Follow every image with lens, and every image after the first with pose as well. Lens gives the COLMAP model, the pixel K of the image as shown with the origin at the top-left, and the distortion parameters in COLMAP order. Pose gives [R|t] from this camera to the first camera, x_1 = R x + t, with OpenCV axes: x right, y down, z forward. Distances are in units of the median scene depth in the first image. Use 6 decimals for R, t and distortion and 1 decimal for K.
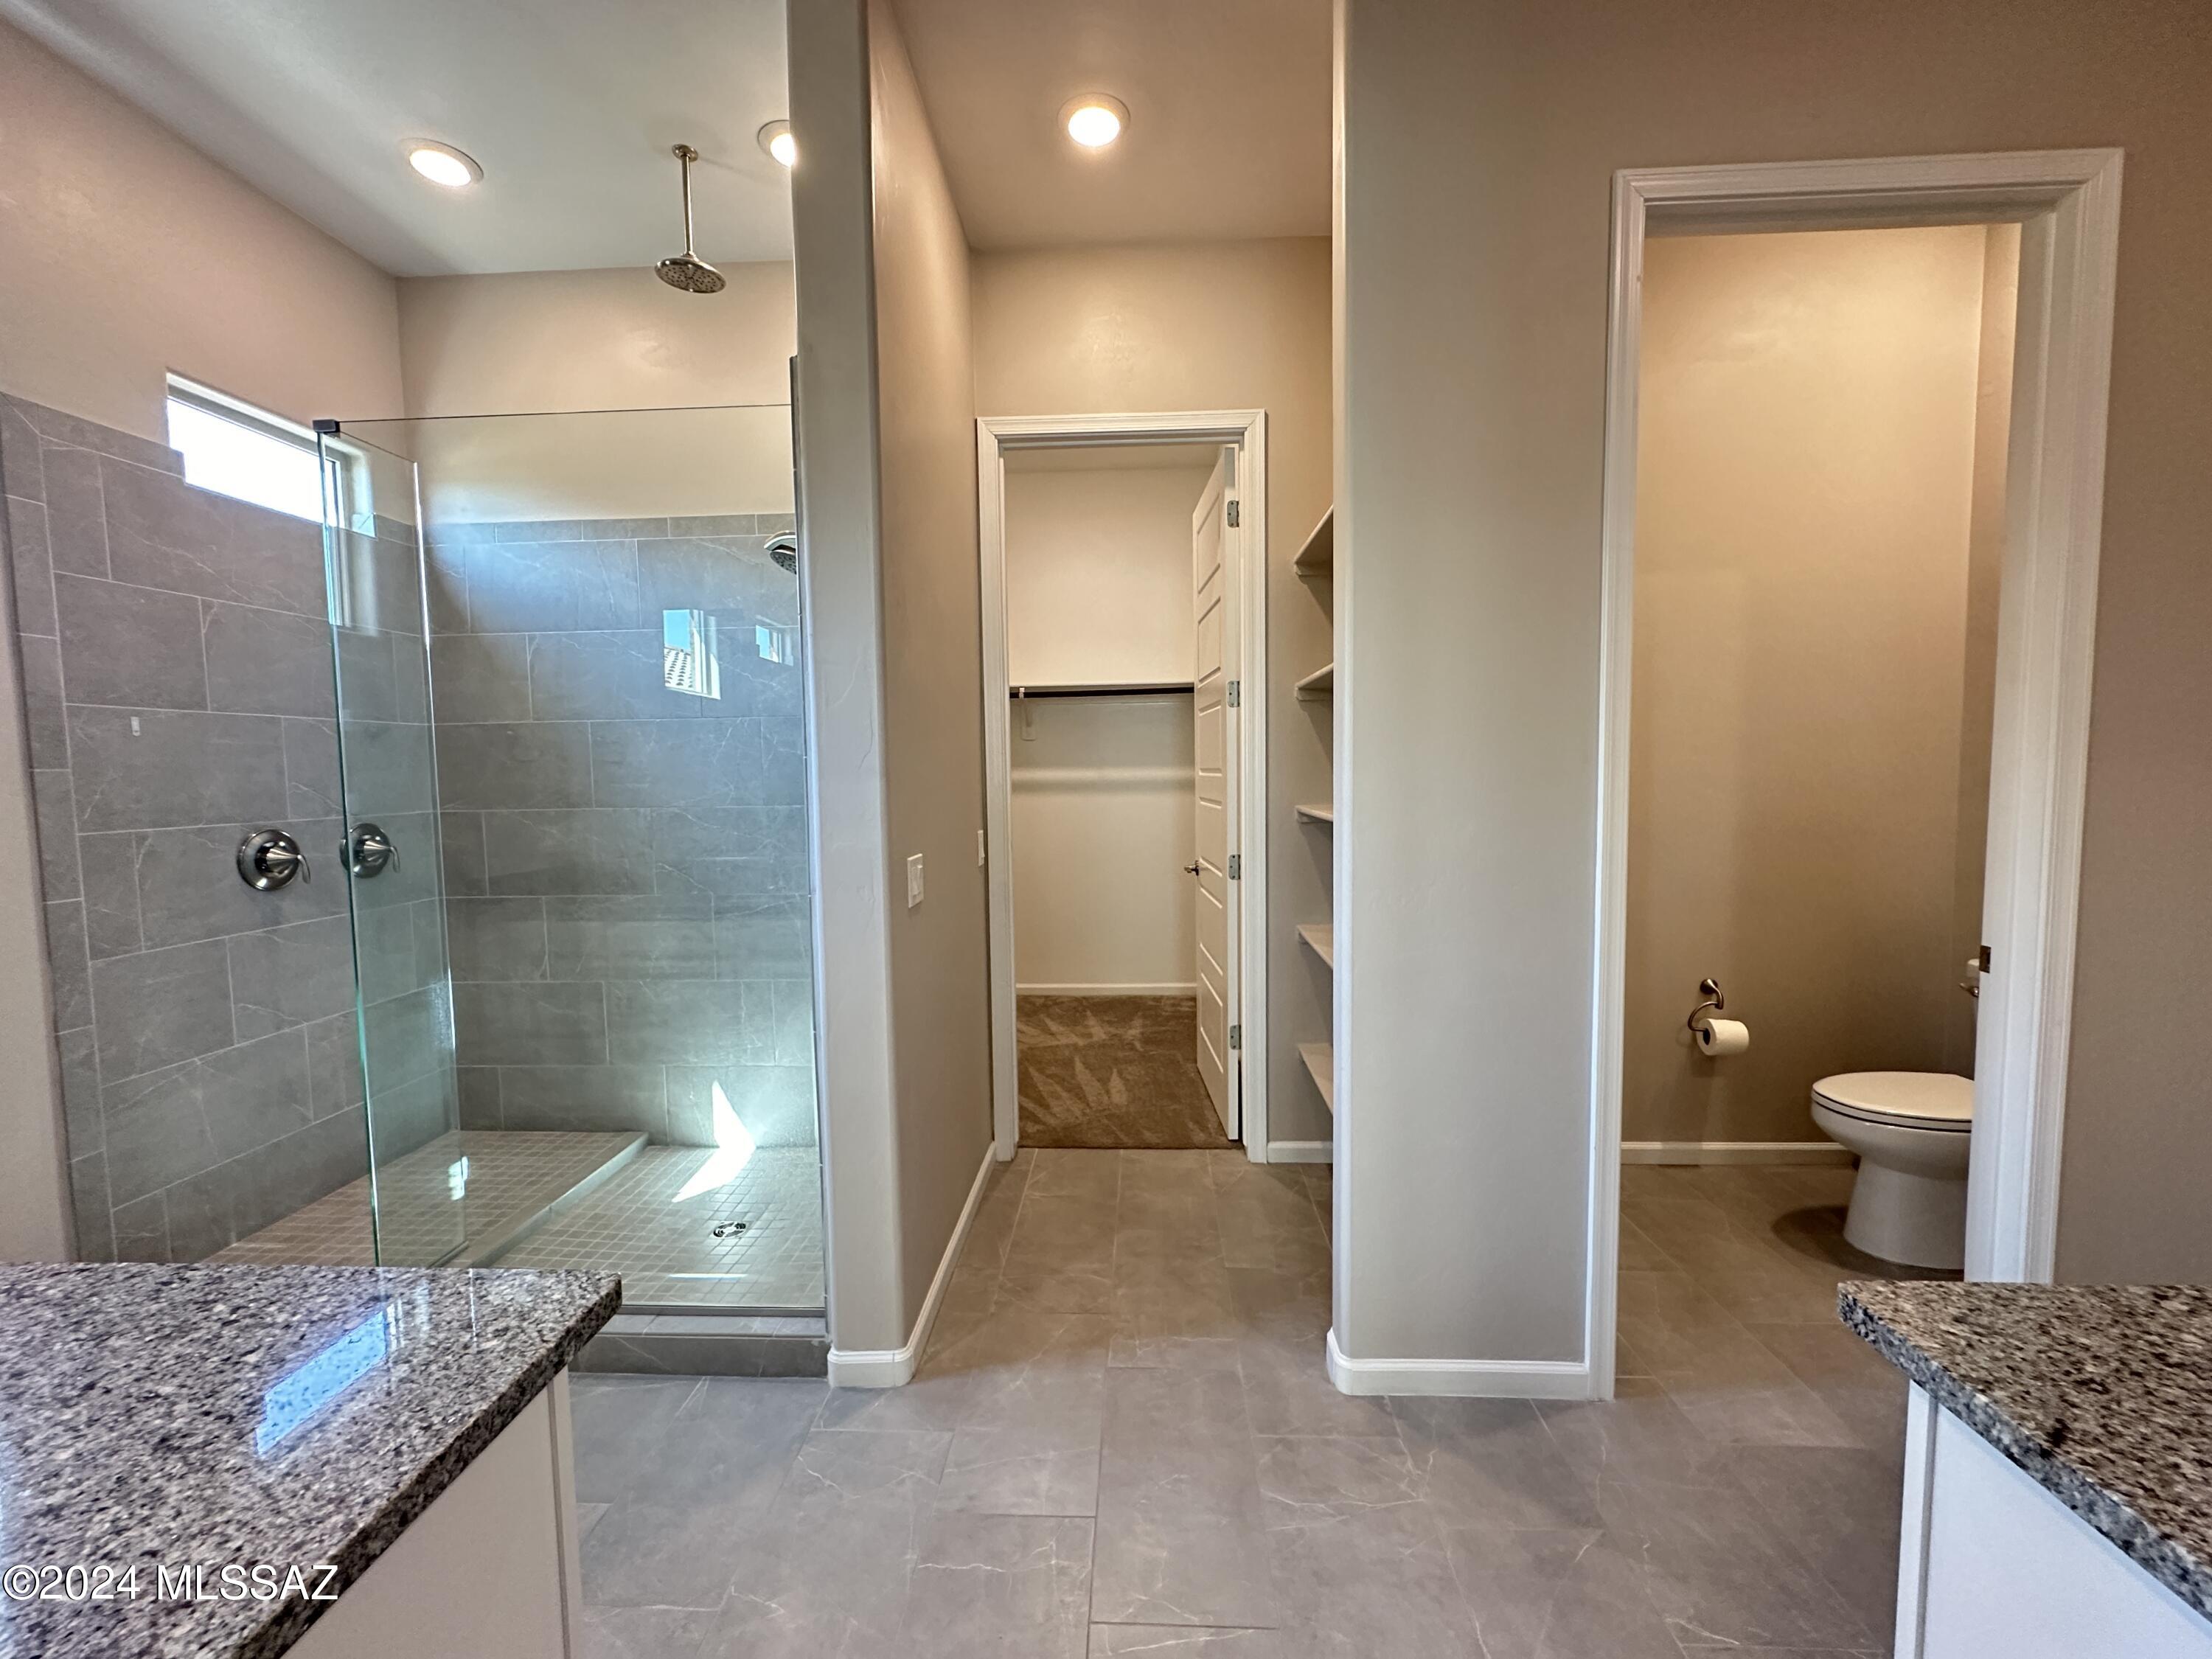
lens RADIAL K [[884.8, 0, 1104.9], [0, 884.8, 828.0], [0, 0, 1]] dist [-0.002977, 0.000496]
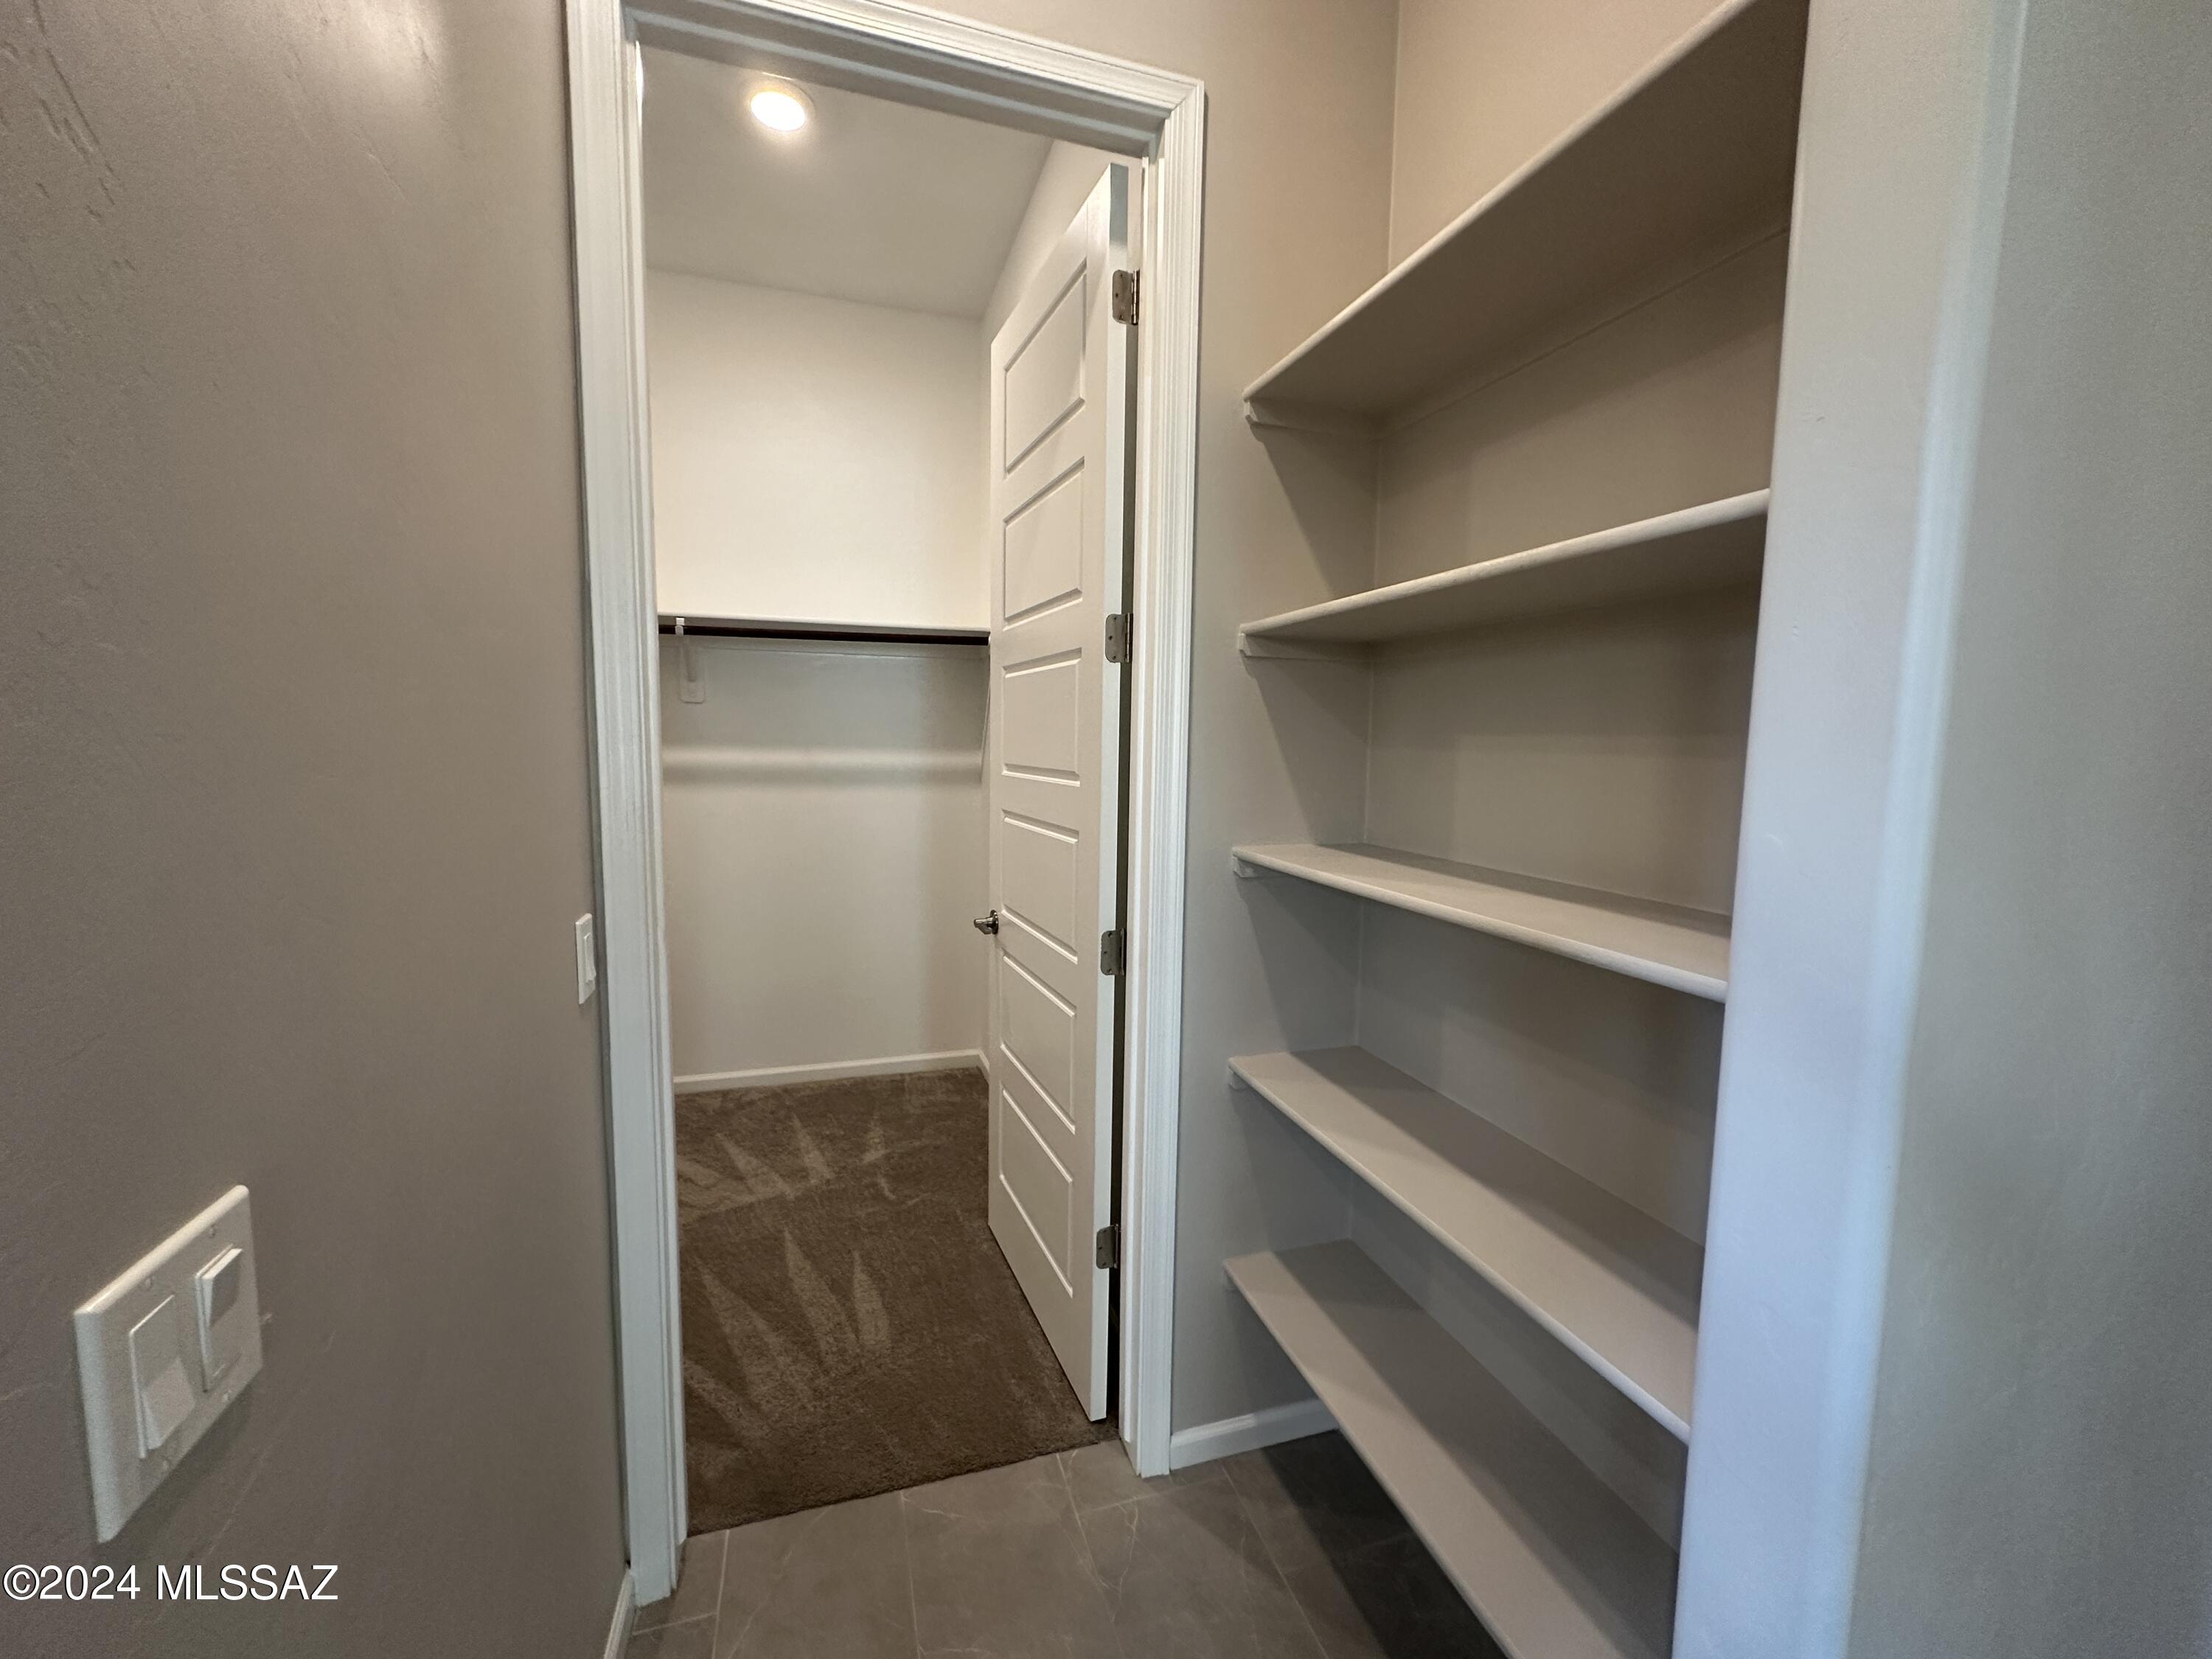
lens RADIAL K [[884.8, 0, 1104.9], [0, 884.8, 828.0], [0, 0, 1]] dist [-0.002977, 0.000496]
pose [[0.936542, -0.006117, 0.350501, -0.040410], [-0.005486, 0.999470, 0.032101, -0.041205], [-0.350512, -0.031987, 0.936012, 0.383288]]
